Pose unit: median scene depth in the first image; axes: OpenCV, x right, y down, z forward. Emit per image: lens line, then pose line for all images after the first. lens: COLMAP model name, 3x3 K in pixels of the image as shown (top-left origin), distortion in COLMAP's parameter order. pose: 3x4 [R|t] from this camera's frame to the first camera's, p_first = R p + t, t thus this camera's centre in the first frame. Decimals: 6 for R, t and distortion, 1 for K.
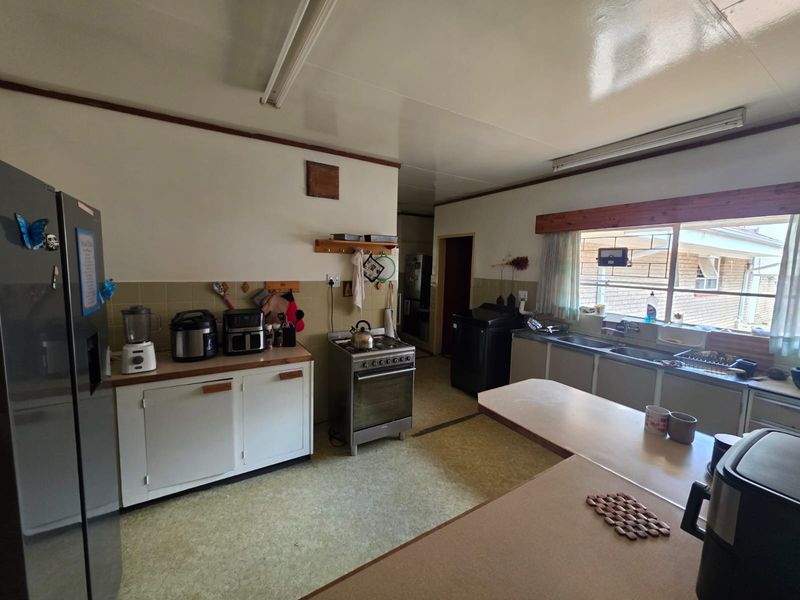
lens RADIAL K [[320.8, 0, 400.1], [0, 320.8, 295.3], [0, 0, 1]] dist [0.008798, 0.000260]
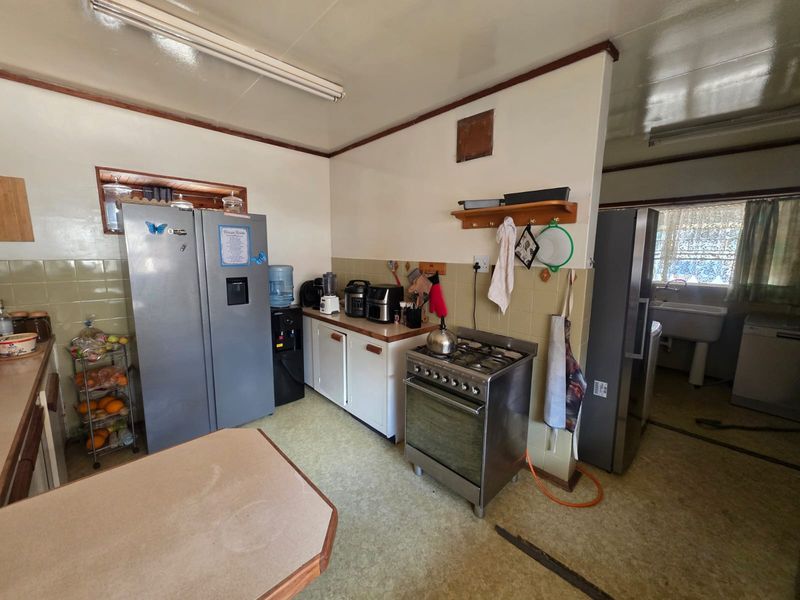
lens RADIAL K [[320.8, 0, 401.0], [0, 320.8, 297.7], [0, 0, 1]] dist [0.008798, 0.000260]
pose [[0.212664, 0.119397, -0.969803, 0.472881], [-0.103081, 0.989710, 0.099243, -0.020709], [0.971673, 0.078863, 0.222783, 0.592623]]
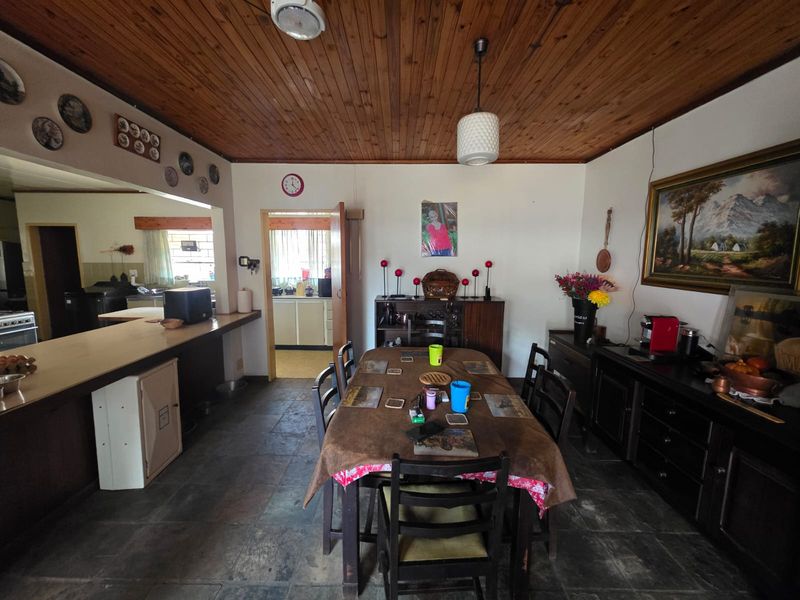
lens RADIAL K [[320.8, 0, 396.2], [0, 320.8, 298.0], [0, 0, 1]] dist [0.008798, 0.000260]
pose [[0.540893, -0.128461, 0.831224, -0.221846], [0.091906, 0.991377, 0.093407, 0.101149], [-0.836055, 0.025871, 0.548035, -0.891194]]
